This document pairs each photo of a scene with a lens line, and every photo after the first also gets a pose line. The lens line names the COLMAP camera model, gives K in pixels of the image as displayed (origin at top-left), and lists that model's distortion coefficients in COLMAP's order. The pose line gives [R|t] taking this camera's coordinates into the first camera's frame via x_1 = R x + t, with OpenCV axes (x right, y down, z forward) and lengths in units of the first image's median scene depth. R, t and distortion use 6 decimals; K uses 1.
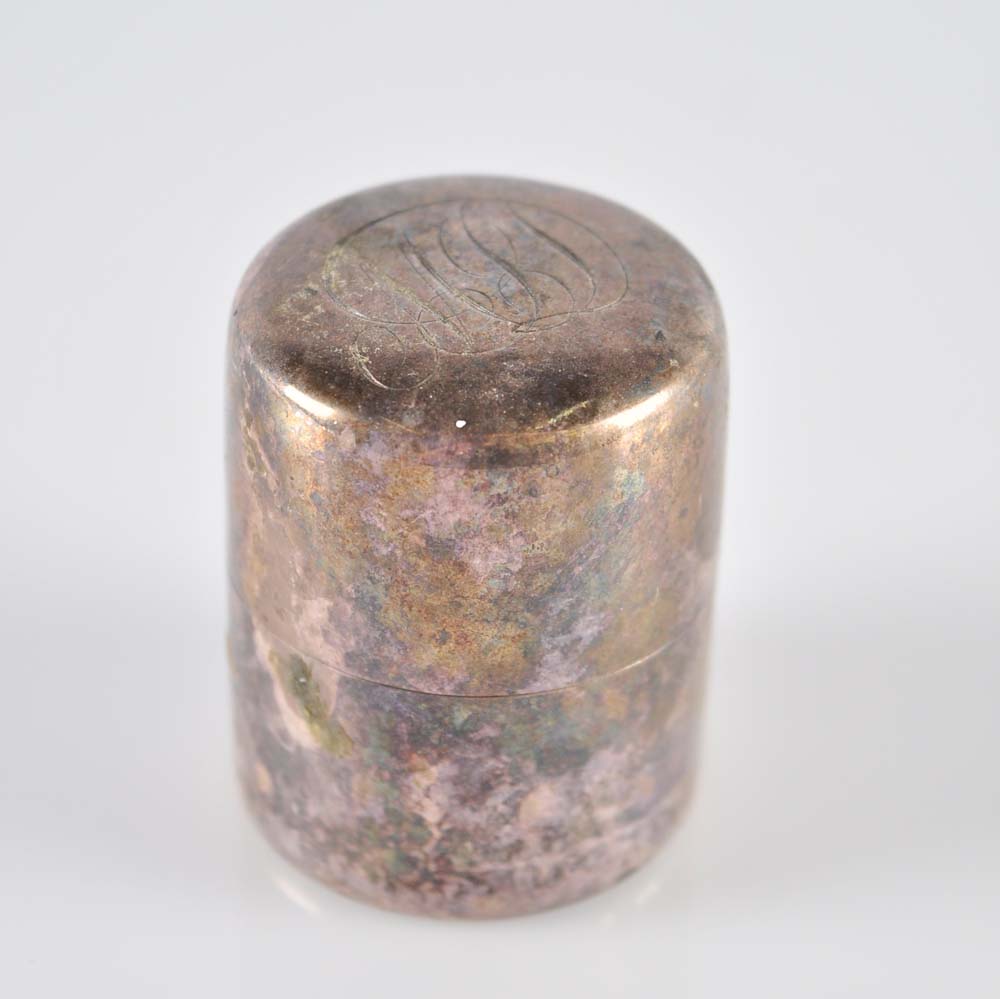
lens RADIAL K [[3814.3, 0, 500.0], [0, 3814.3, 499.5], [0, 0, 1]] dist [0.425441, -0.452730]
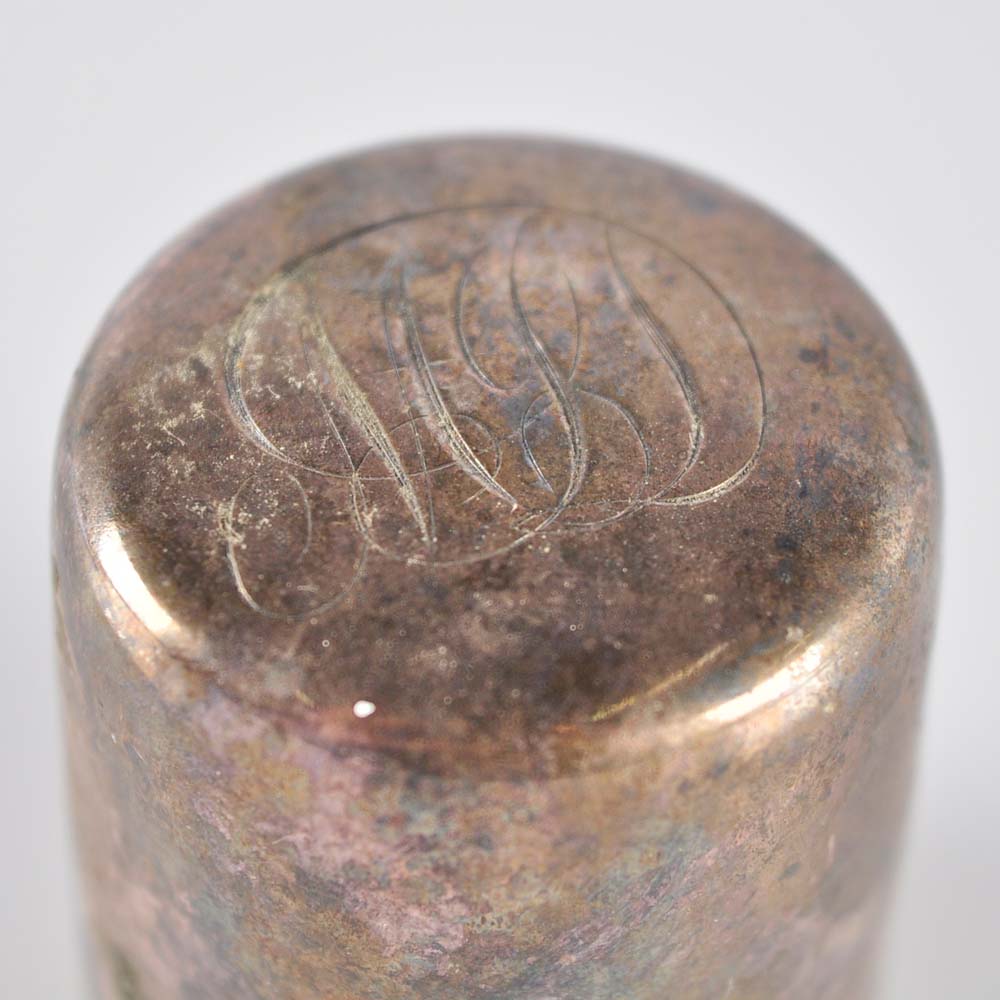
lens RADIAL K [[3814.3, 0, 500.0], [0, 3814.3, 500.0], [0, 0, 1]] dist [0.425441, -0.452730]
pose [[0.968019, 0.180527, -0.174211, 0.096568], [-0.140851, 0.965714, 0.218076, -0.167512], [0.207607, -0.186563, 0.960257, 0.475667]]
